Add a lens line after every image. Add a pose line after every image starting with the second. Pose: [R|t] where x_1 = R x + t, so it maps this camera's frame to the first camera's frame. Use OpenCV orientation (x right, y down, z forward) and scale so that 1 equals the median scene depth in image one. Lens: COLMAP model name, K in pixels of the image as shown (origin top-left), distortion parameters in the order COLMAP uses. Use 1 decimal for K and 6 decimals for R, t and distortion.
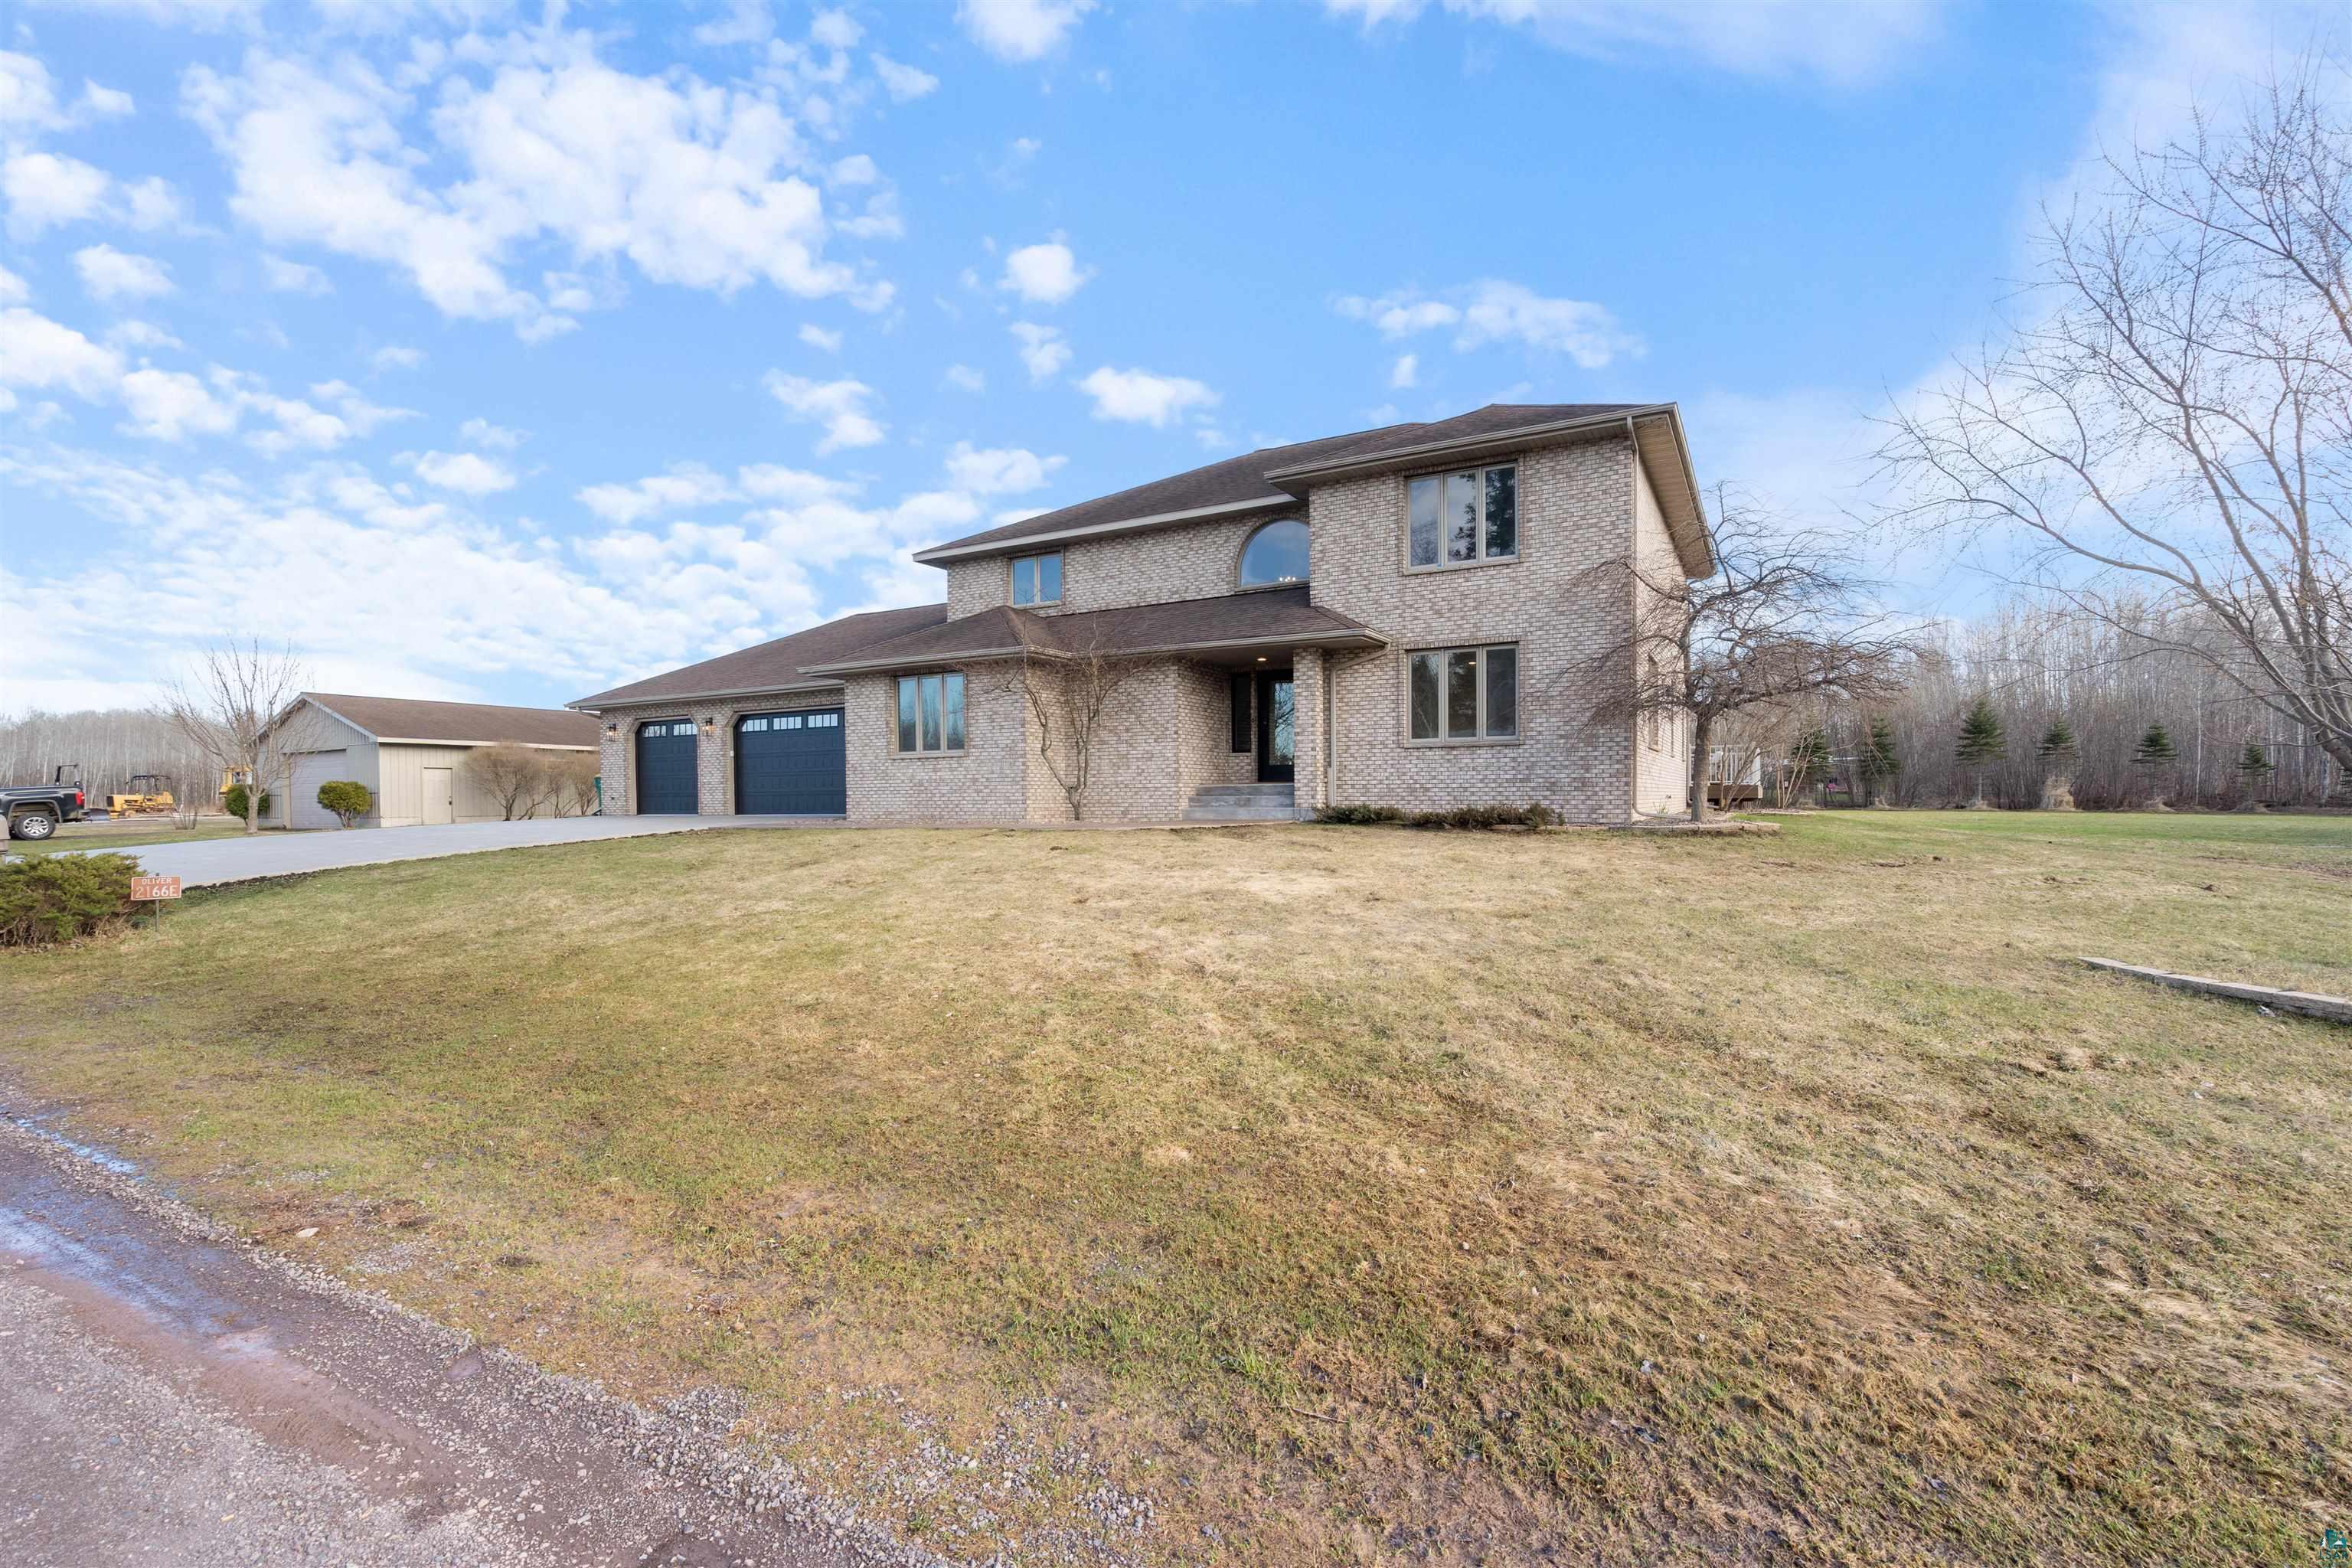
lens RADIAL K [[1091.8, 0, 1176.0], [0, 1091.8, 784.0], [0, 0, 1]] dist [-0.000117, 0.000178]
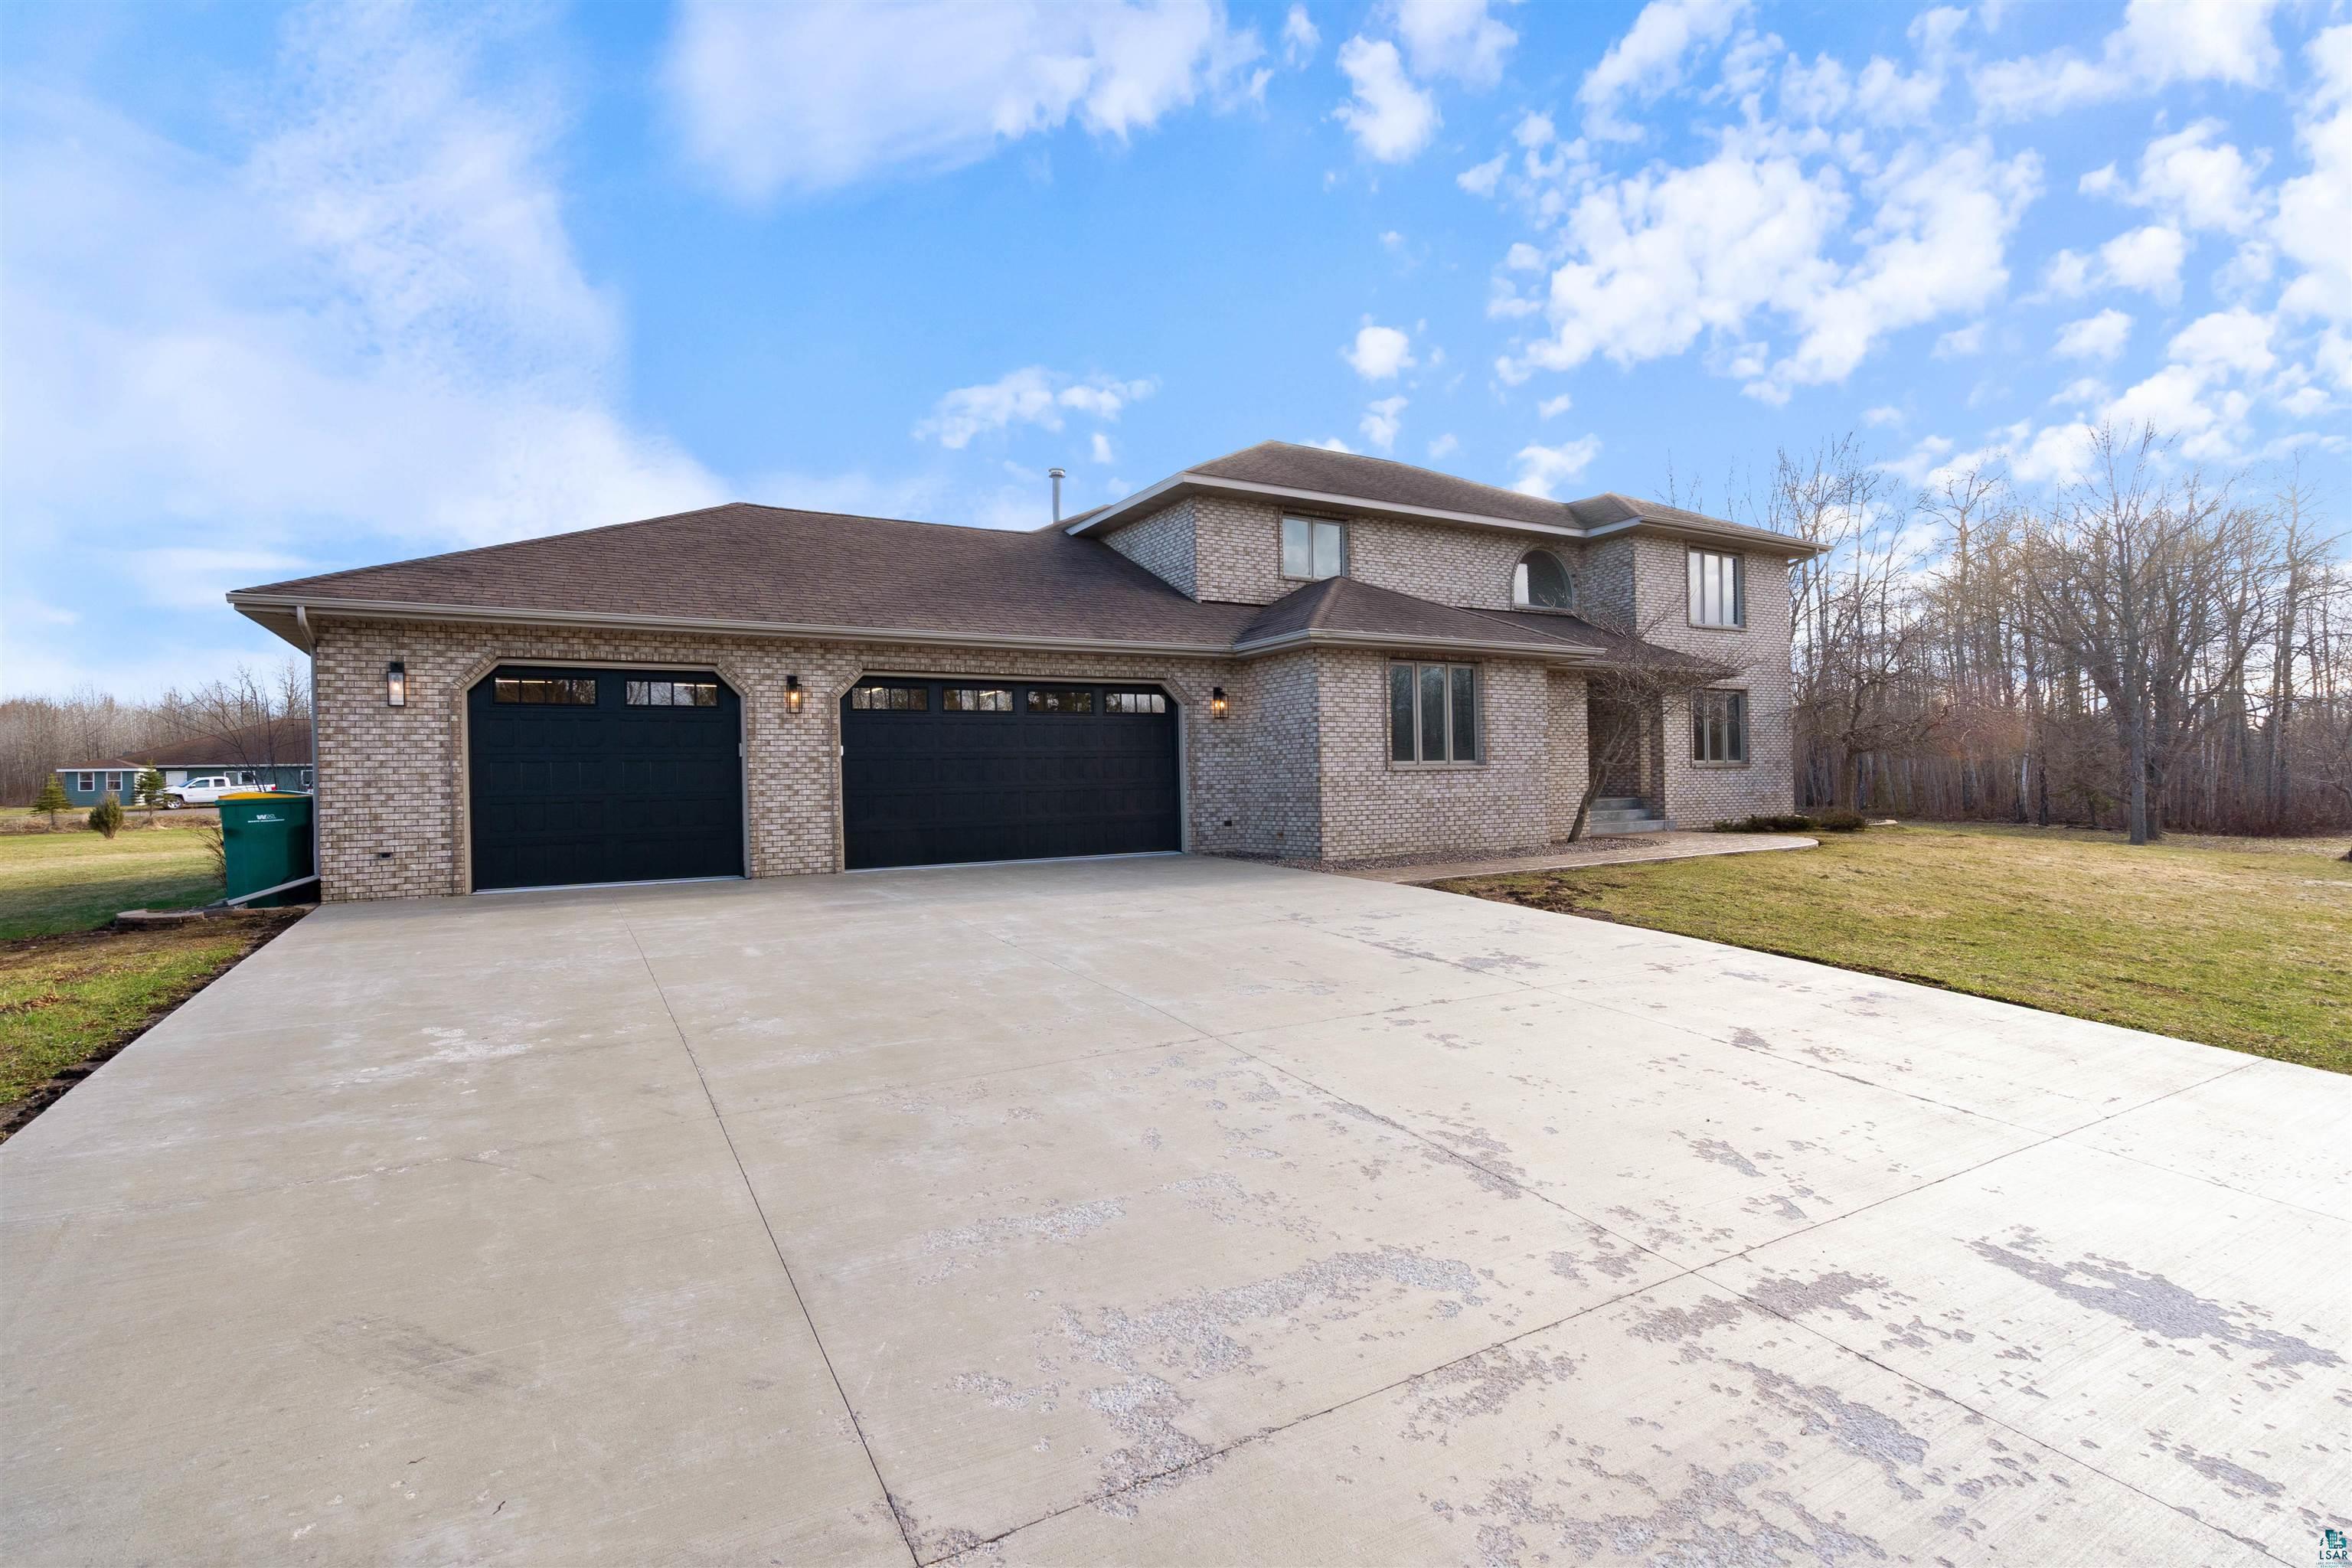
lens RADIAL K [[1091.8, 0, 1176.0], [0, 1091.8, 784.0], [0, 0, 1]] dist [-0.000117, 0.000178]
pose [[0.503542, 0.008653, 0.863927, -0.958920], [0.009593, 0.999832, -0.015605, -0.003826], [-0.863917, 0.016146, 0.503375, 0.762513]]
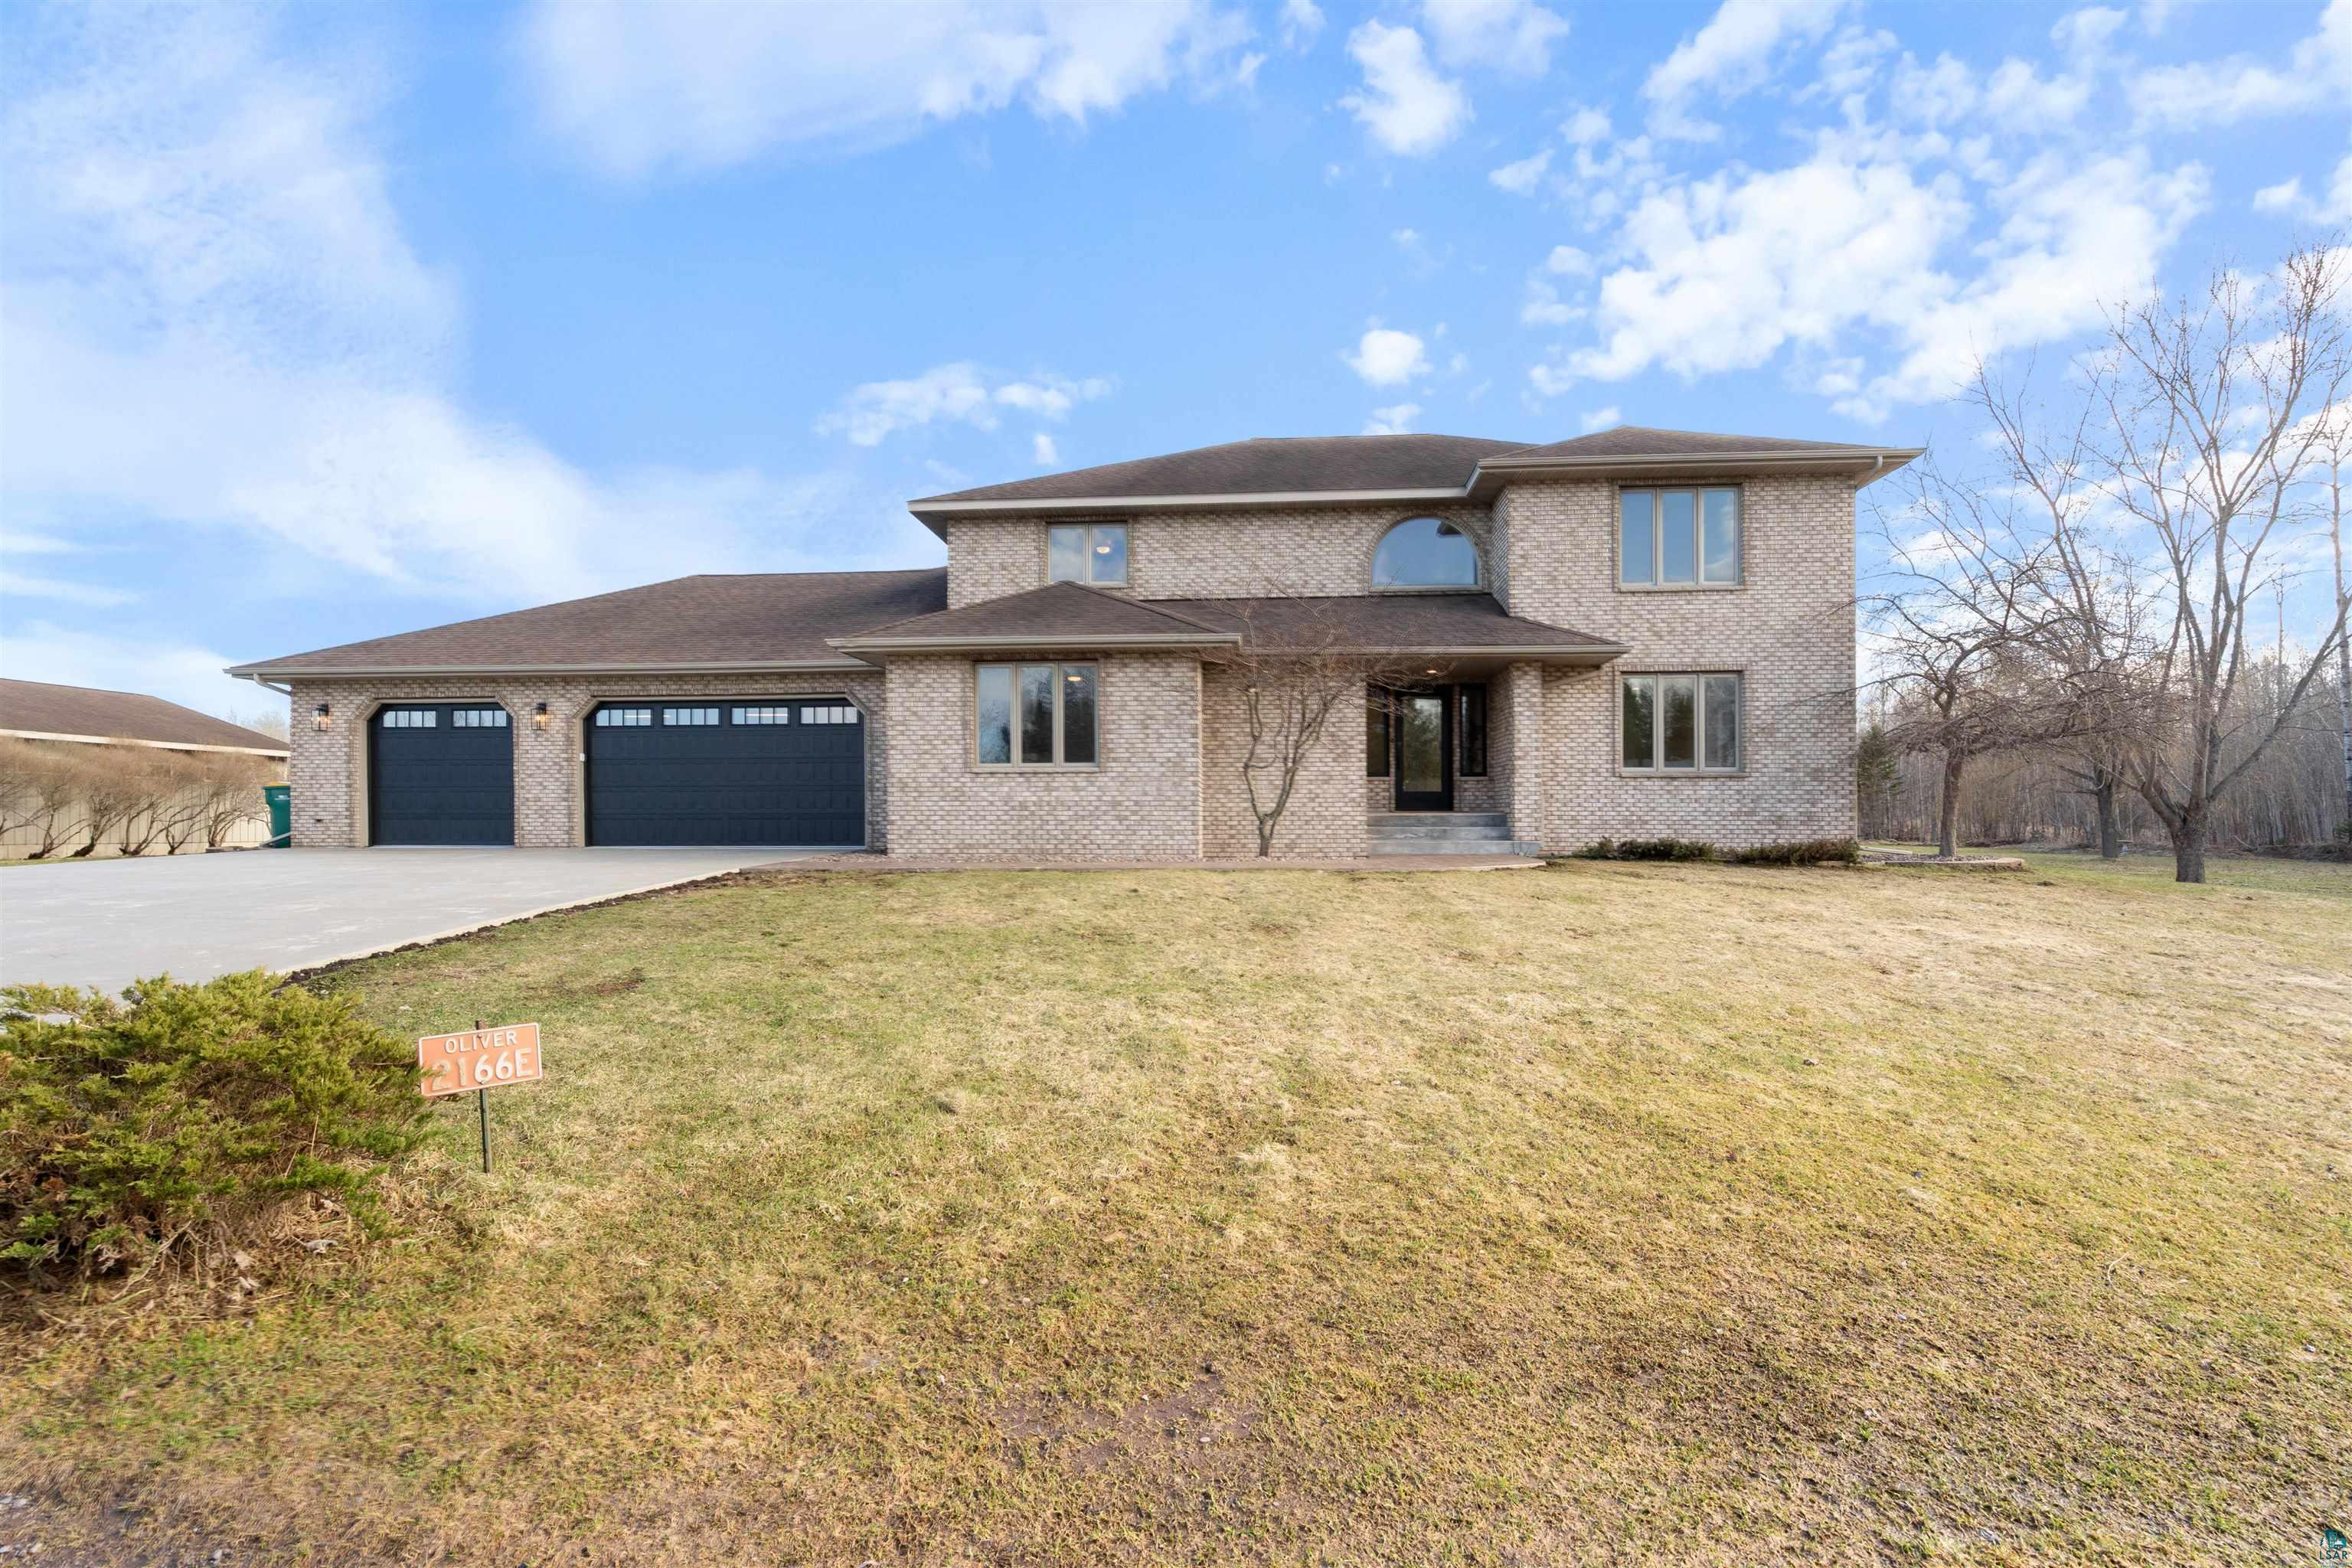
lens RADIAL K [[1091.8, 0, 1176.0], [0, 1091.8, 784.0], [0, 0, 1]] dist [-0.000117, 0.000178]
pose [[0.904338, 0.024531, 0.426112, -0.451015], [-0.014286, 0.999527, -0.027222, 0.002956], [-0.426578, 0.018530, 0.904261, 0.278561]]
